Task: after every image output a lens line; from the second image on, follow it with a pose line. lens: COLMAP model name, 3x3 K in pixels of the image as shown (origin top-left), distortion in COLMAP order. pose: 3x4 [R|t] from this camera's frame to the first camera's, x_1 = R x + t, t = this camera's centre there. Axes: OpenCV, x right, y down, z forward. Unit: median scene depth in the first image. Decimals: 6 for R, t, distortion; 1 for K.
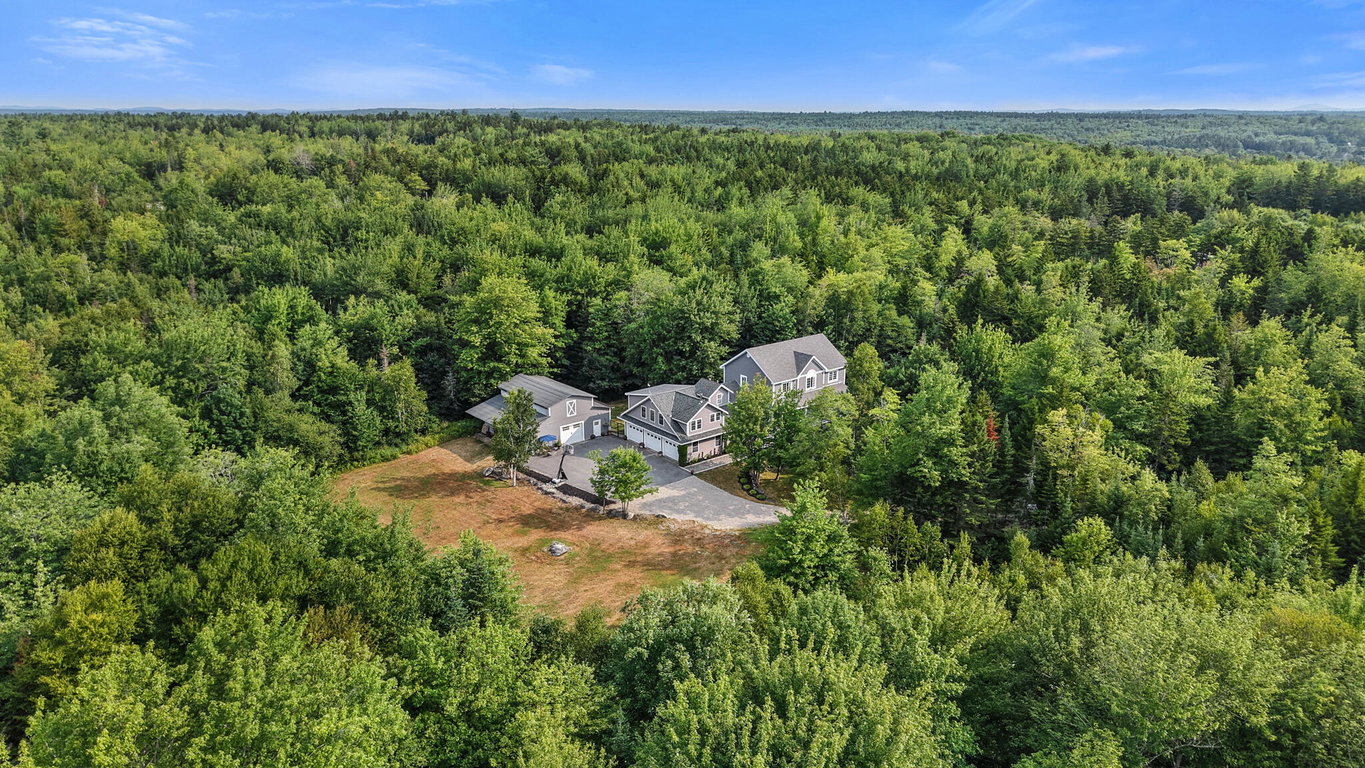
lens RADIAL K [[904.8, 0, 682.5], [0, 904.8, 384.0], [0, 0, 1]] dist [0.033454, -0.033419]
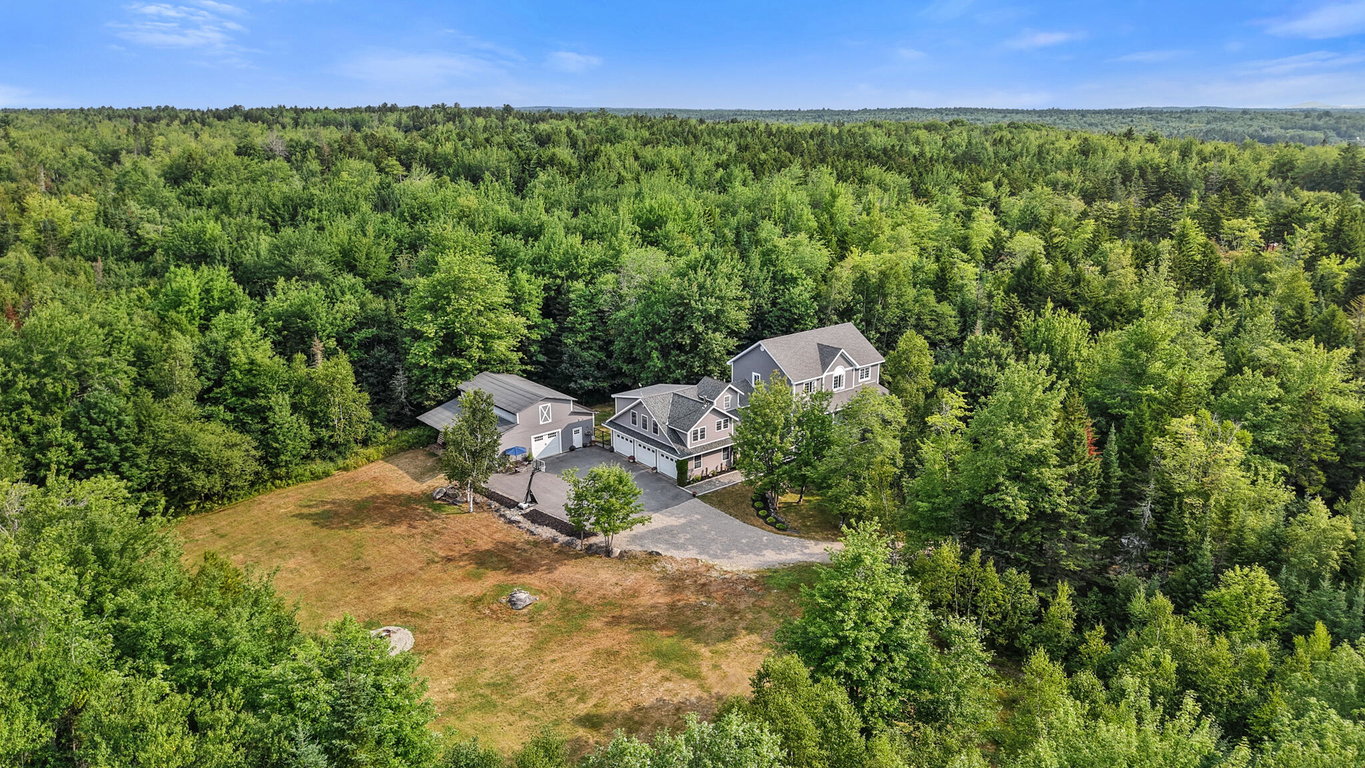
lens RADIAL K [[904.8, 0, 682.5], [0, 904.8, 384.0], [0, 0, 1]] dist [0.033454, -0.033419]
pose [[0.999995, -0.001768, 0.002728, -0.001412], [0.001767, 0.999998, 0.000273, 0.000051], [-0.002729, -0.000268, 0.999996, 0.175553]]
